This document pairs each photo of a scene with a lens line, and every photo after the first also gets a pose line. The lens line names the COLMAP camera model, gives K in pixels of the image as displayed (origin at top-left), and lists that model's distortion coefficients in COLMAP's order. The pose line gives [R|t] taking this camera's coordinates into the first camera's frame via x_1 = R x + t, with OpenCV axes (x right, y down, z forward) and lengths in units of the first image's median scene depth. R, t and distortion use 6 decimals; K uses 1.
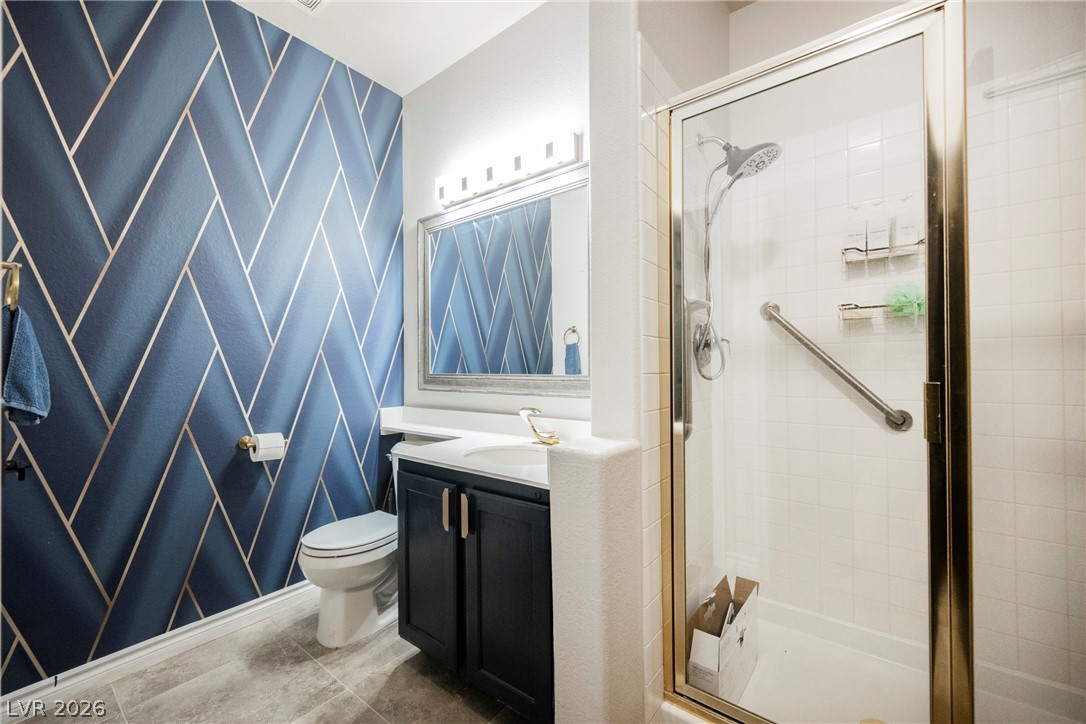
lens RADIAL K [[437.3, 0, 544.5], [0, 437.3, 364.4], [0, 0, 1]] dist [-0.000553, 0.000087]
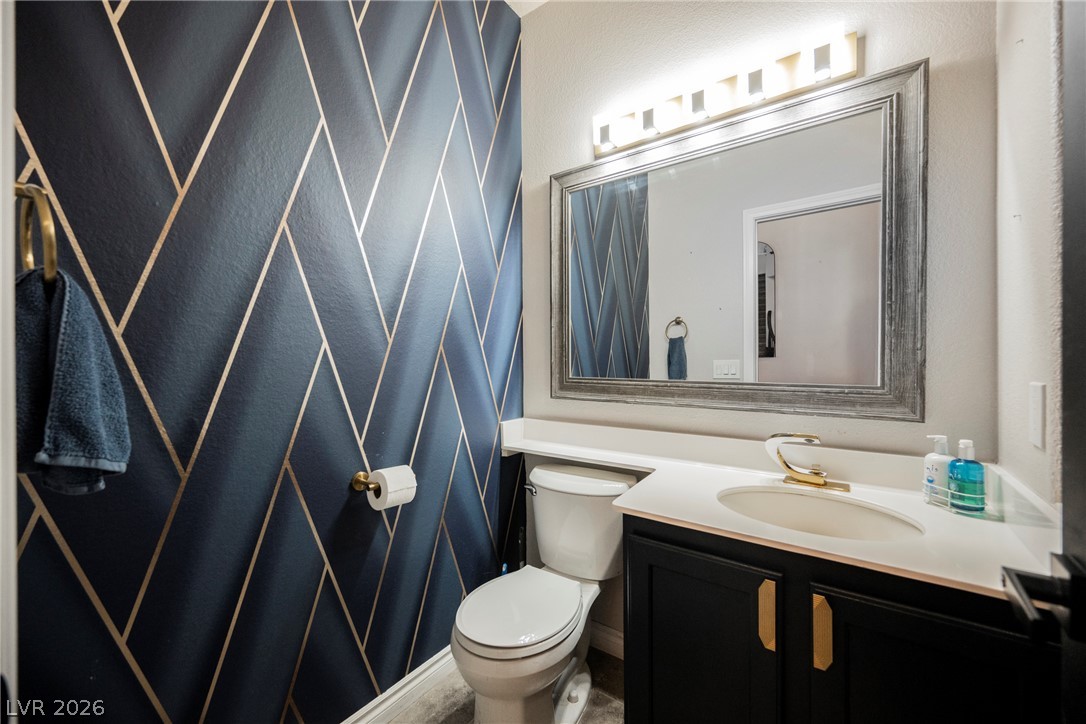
lens RADIAL K [[427.2, 0, 542.9], [0, 427.2, 363.1], [0, 0, 1]] dist [-0.000560, -0.000225]
pose [[0.999539, -0.000338, 0.030374, -0.398333], [-0.000198, 0.999844, 0.017644, -0.020368], [-0.030375, -0.017642, 0.999383, 0.303427]]
